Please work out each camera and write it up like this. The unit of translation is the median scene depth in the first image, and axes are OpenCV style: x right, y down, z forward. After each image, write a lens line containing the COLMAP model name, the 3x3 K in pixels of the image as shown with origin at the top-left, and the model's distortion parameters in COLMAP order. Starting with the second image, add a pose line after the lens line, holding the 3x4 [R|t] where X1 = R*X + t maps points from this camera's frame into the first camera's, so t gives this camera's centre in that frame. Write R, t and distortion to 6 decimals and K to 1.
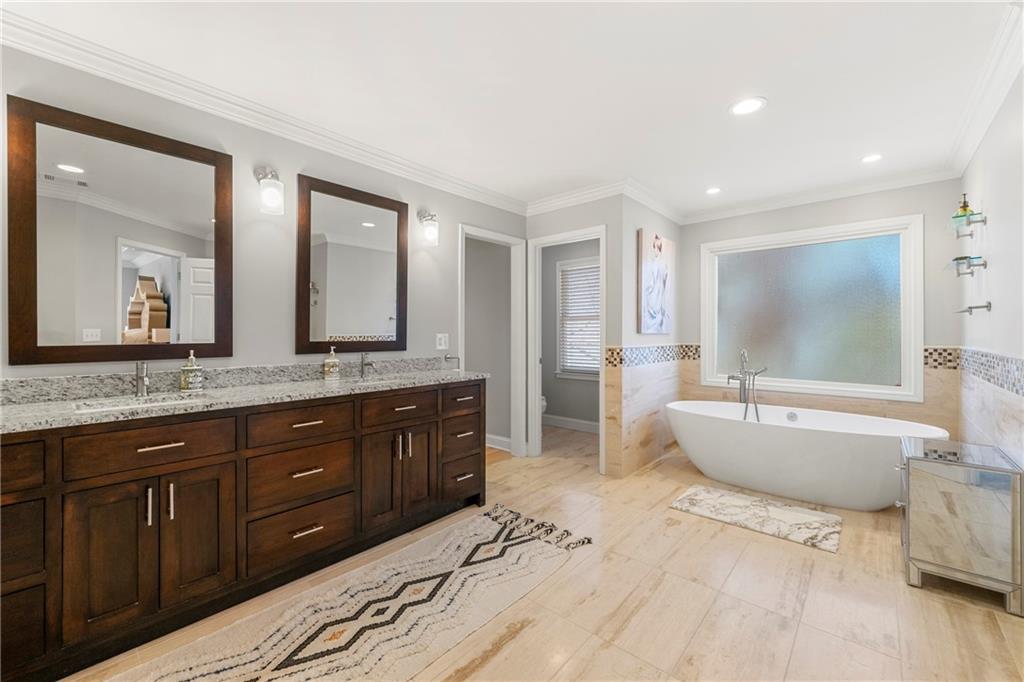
lens RADIAL K [[412.4, 0, 511.1], [0, 412.4, 334.9], [0, 0, 1]] dist [-0.010664, -0.000395]
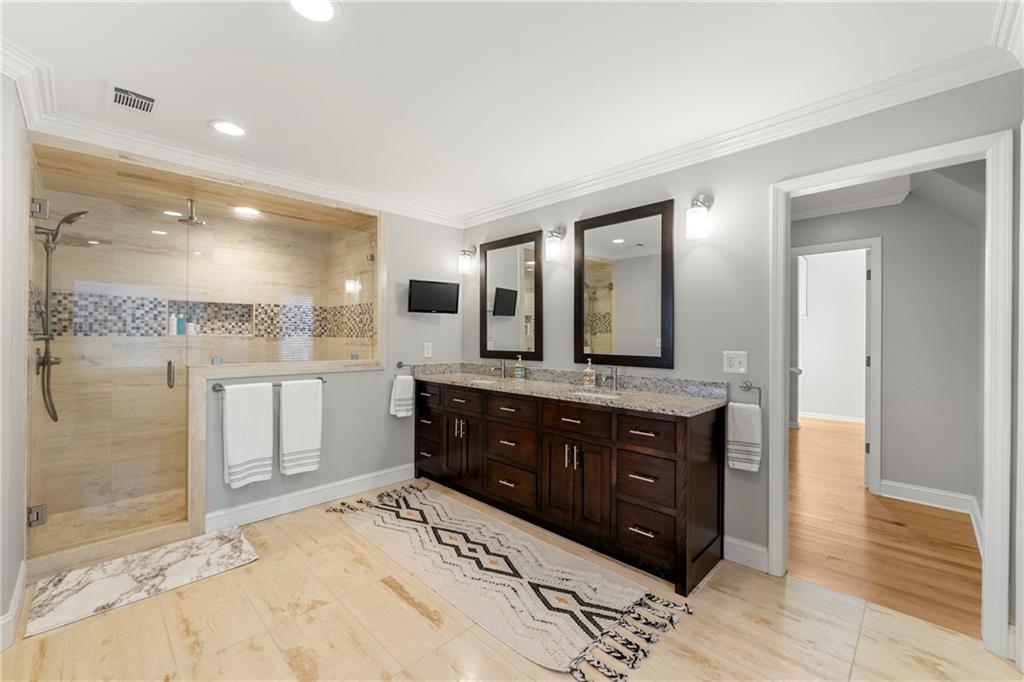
lens RADIAL K [[412.4, 0, 511.6], [0, 412.4, 336.0], [0, 0, 1]] dist [-0.010664, -0.000395]
pose [[-0.055508, -0.002265, -0.998456, 0.801085], [-0.008429, 0.999963, -0.001800, -0.034151], [0.998423, 0.008316, -0.055525, 0.910129]]
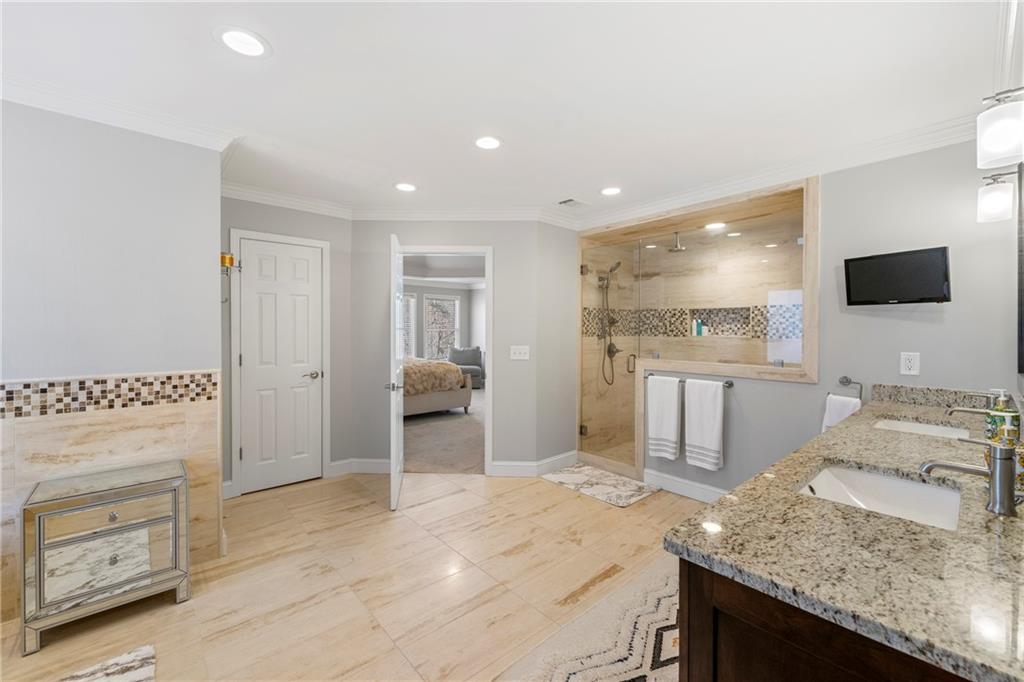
lens RADIAL K [[412.4, 0, 518.3], [0, 412.4, 333.9], [0, 0, 1]] dist [-0.010664, -0.000395]
pose [[-0.992518, -0.002577, 0.122075, 0.014431], [-0.000768, 0.999889, 0.014868, -0.065378], [-0.122099, 0.014663, -0.992410, 1.588463]]
